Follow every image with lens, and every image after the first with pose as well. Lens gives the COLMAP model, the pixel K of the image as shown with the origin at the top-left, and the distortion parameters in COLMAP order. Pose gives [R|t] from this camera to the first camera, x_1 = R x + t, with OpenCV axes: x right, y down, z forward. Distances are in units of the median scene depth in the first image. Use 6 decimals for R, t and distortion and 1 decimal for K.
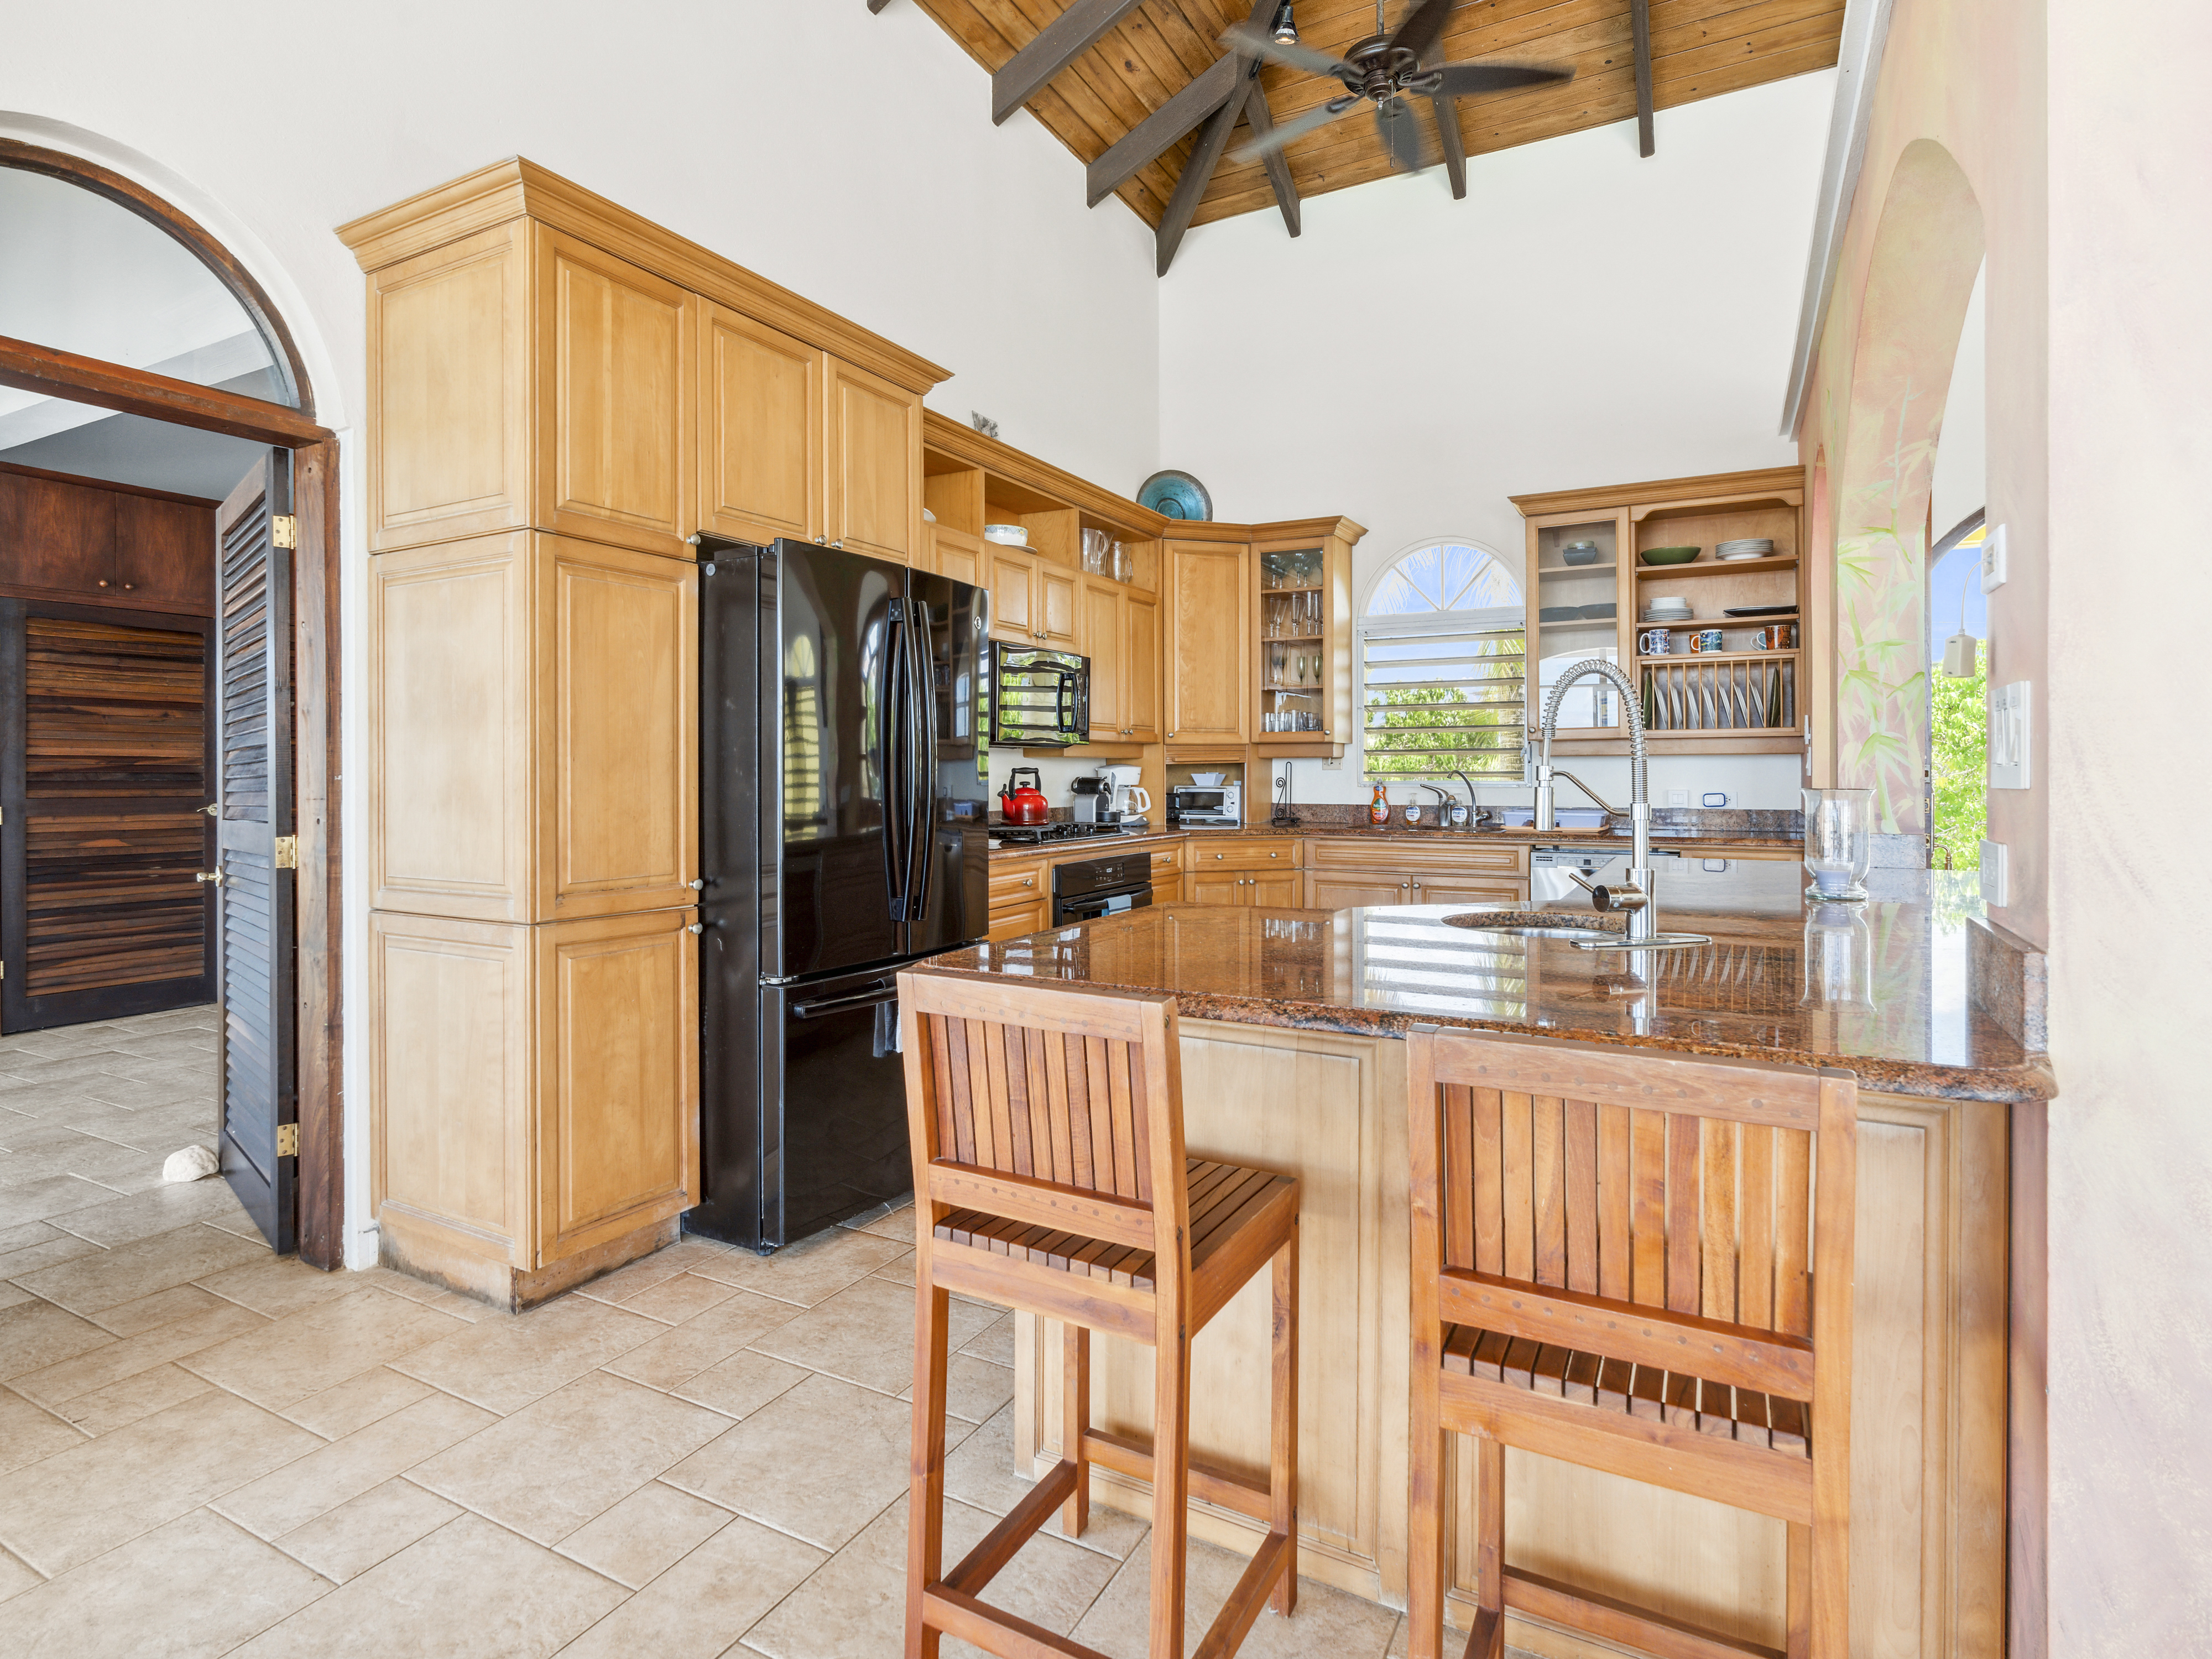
lens RADIAL K [[1156.1, 0, 1105.4], [0, 1156.1, 767.4], [0, 0, 1]] dist [-0.003885, 0.002539]
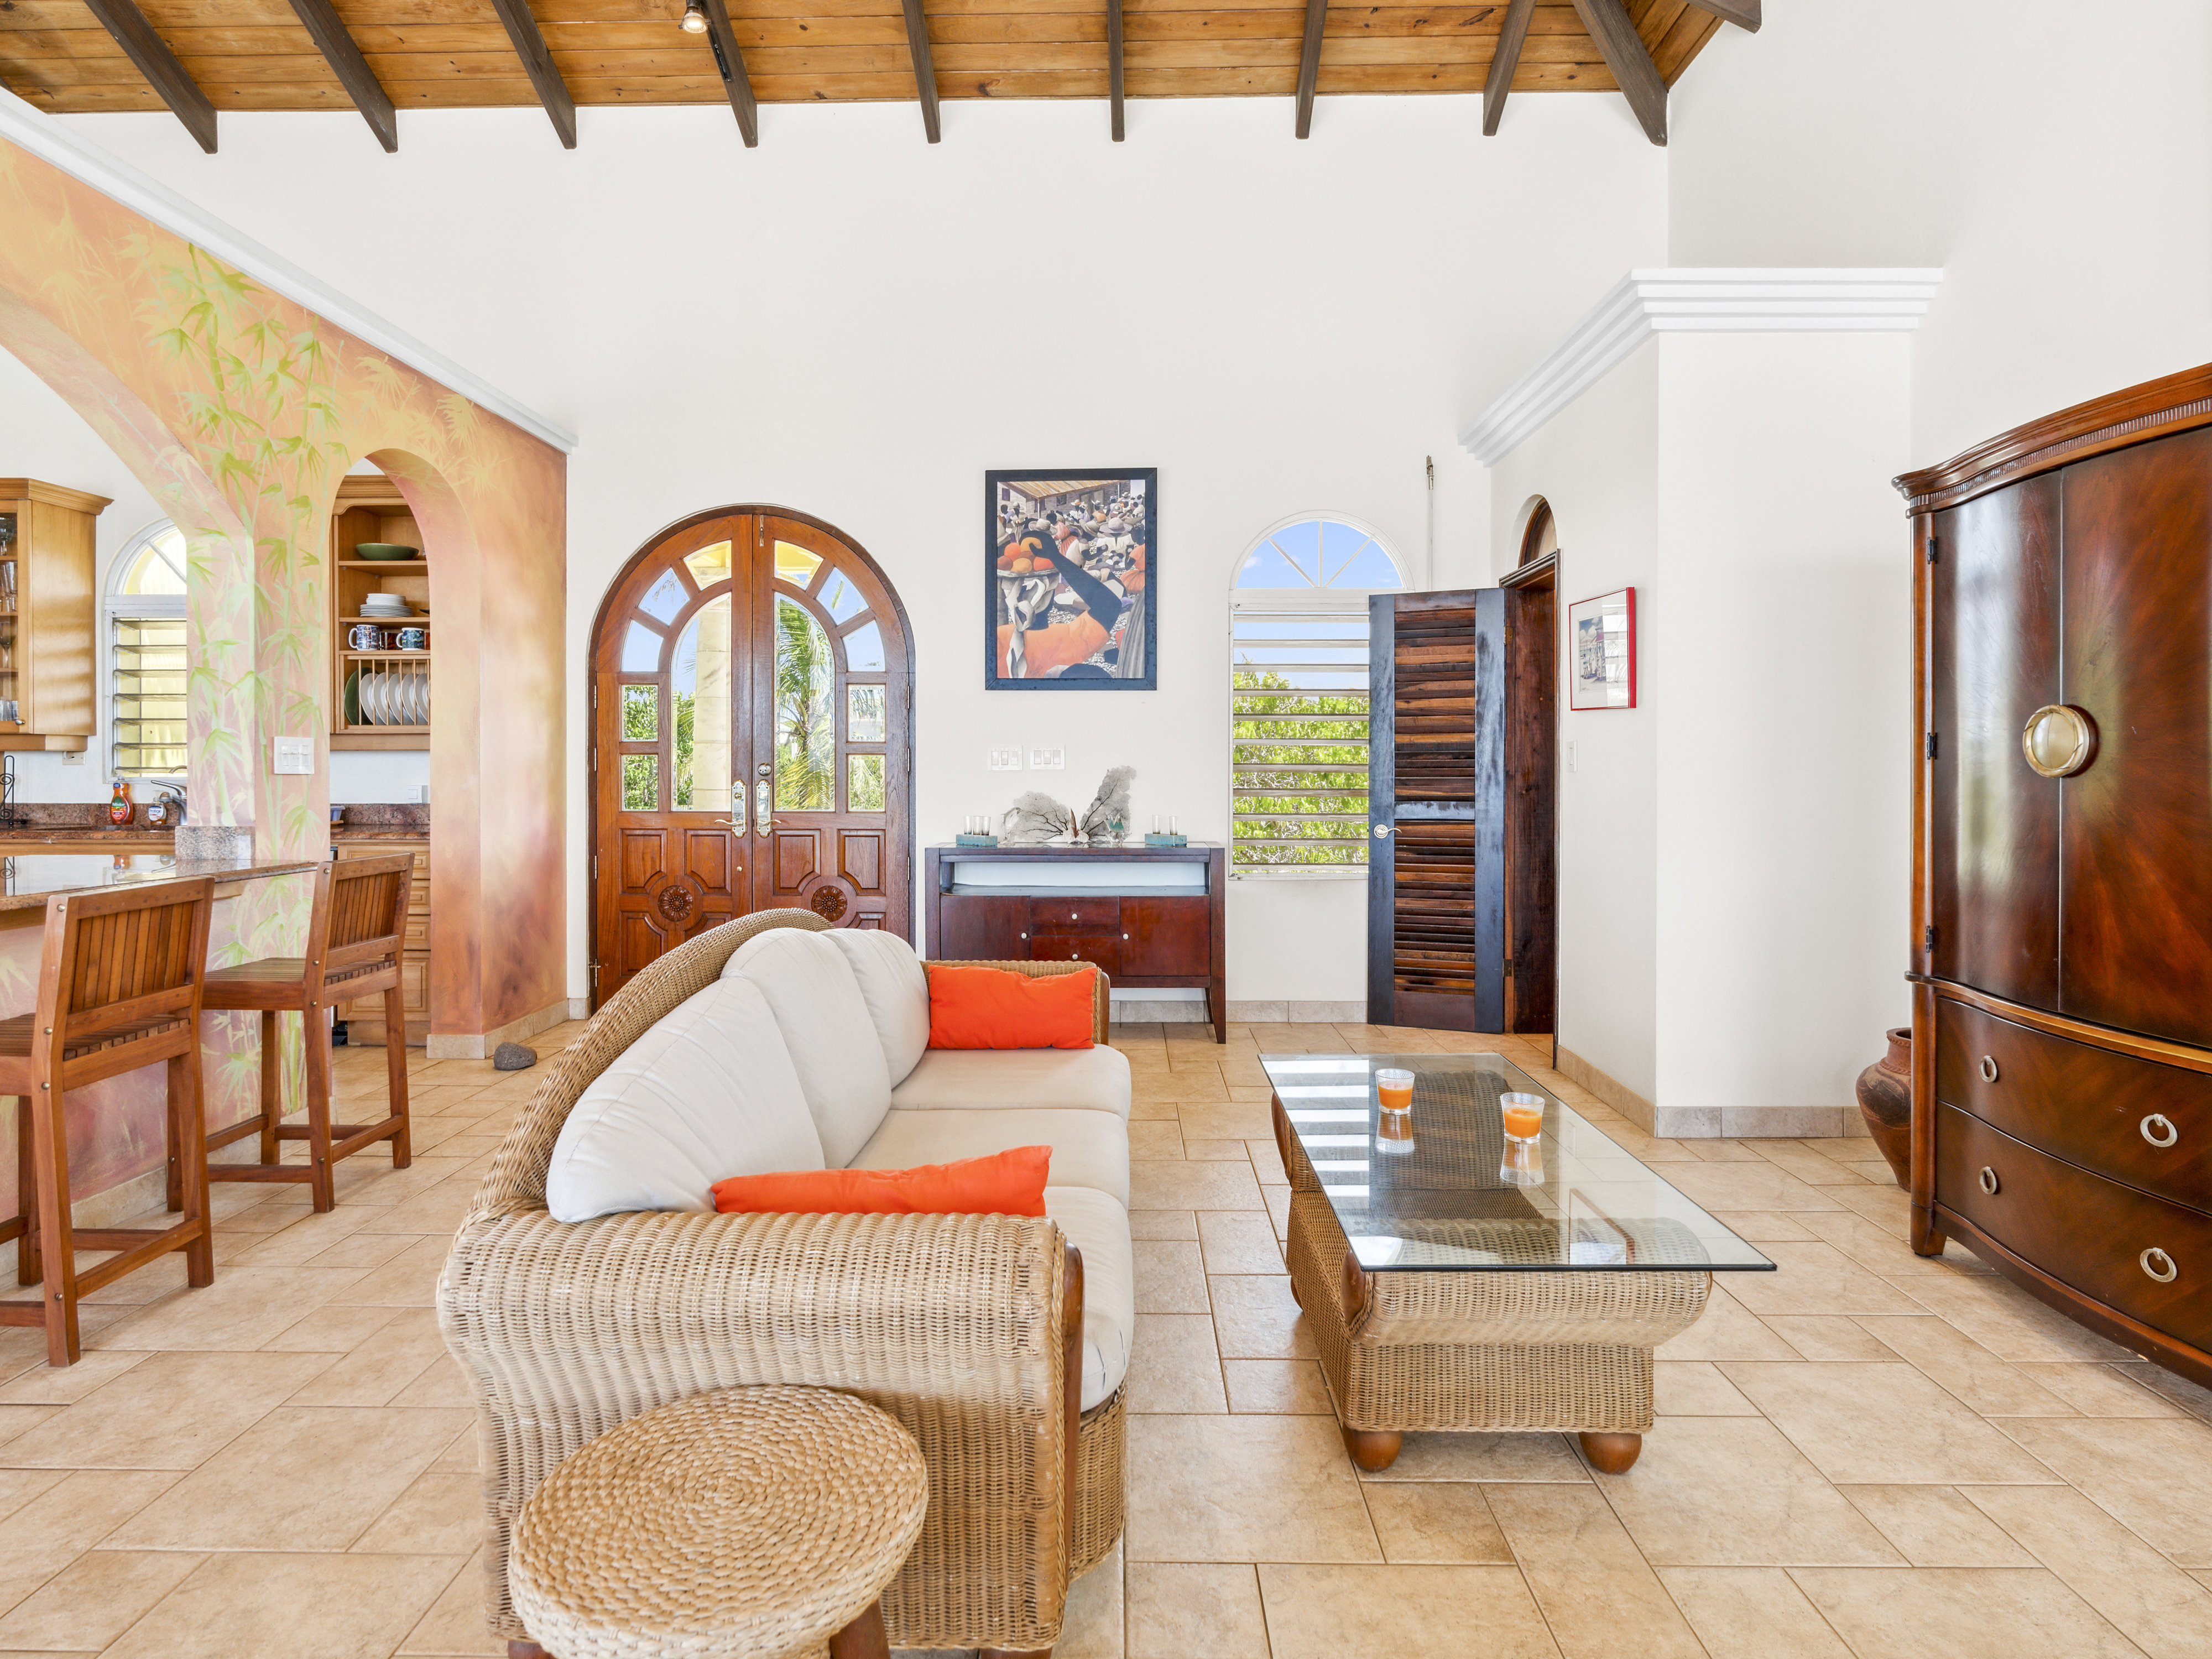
lens RADIAL K [[1156.1, 0, 1105.4], [0, 1156.1, 767.4], [0, 0, 1]] dist [-0.003885, 0.002539]
pose [[0.888355, 0.002234, 0.459153, 0.593482], [-0.003015, 0.999995, 0.000968, 0.000614], [-0.459148, -0.002244, 0.888357, -0.182637]]
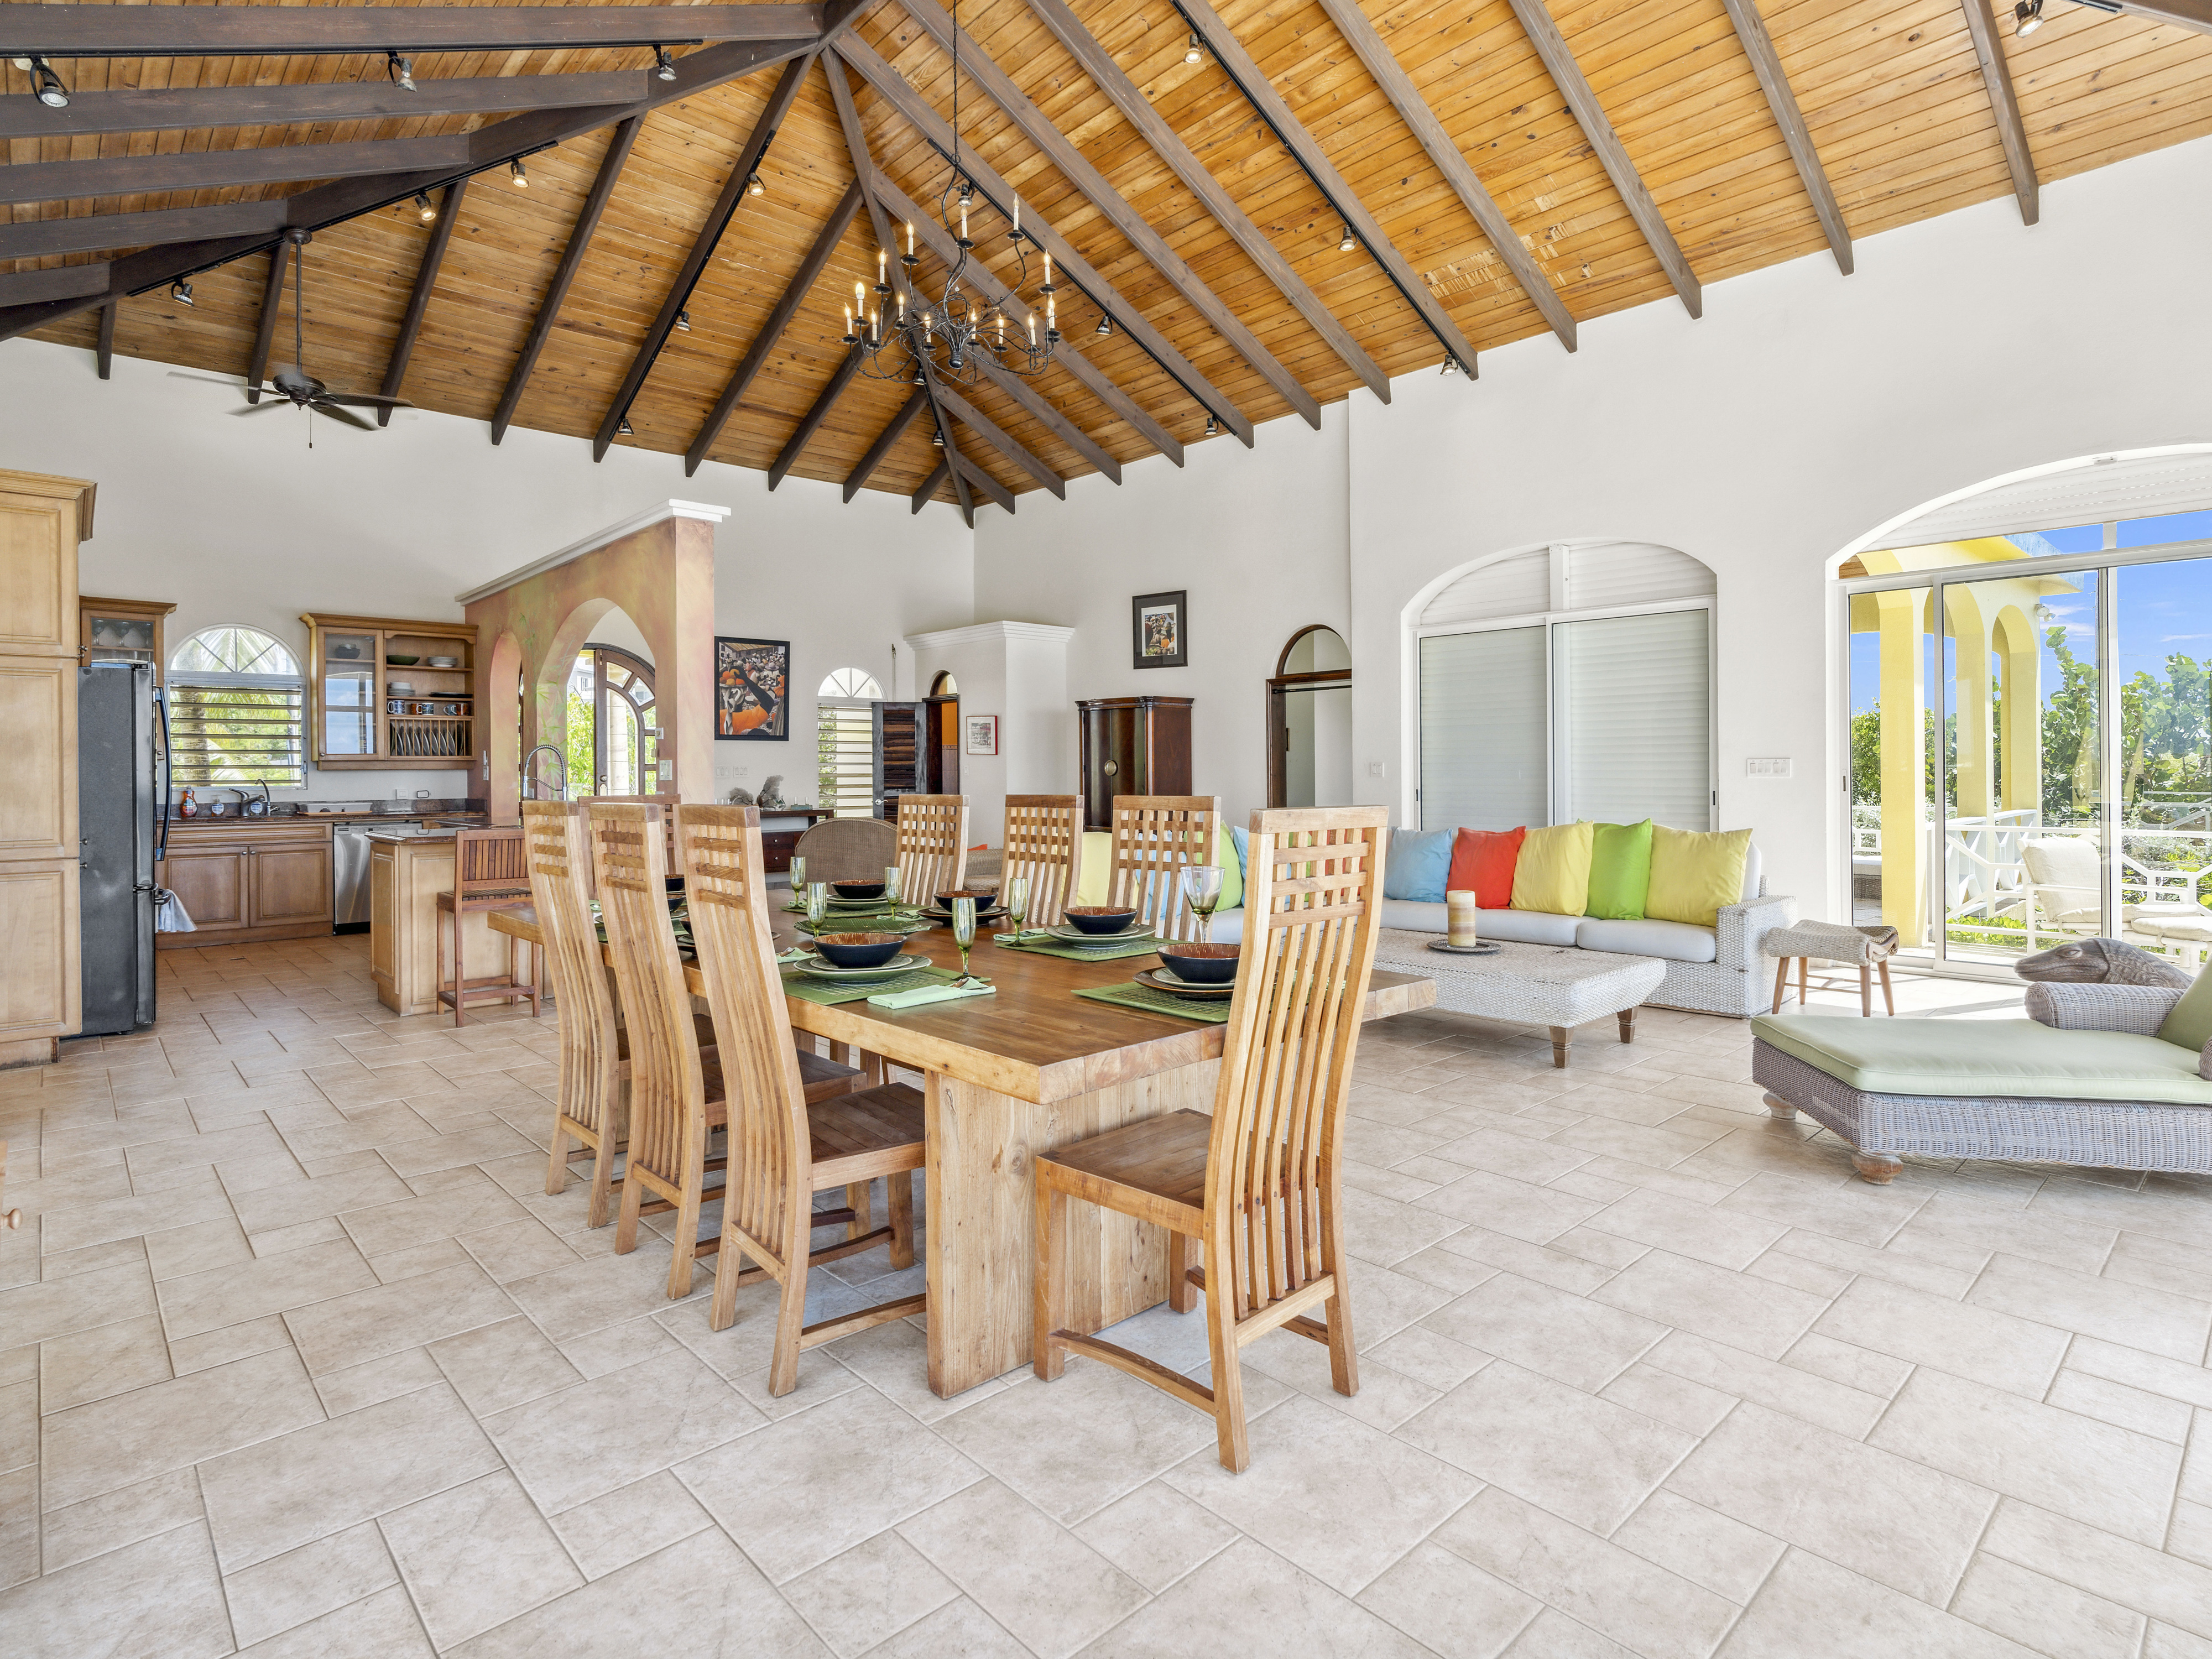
lens RADIAL K [[1156.1, 0, 1105.4], [0, 1156.1, 767.4], [0, 0, 1]] dist [-0.003885, 0.002539]
pose [[0.327585, 0.003451, 0.944816, -0.865764], [0.004512, 0.999976, -0.005217, -0.000307], [-0.944811, 0.005972, 0.327561, -0.635152]]
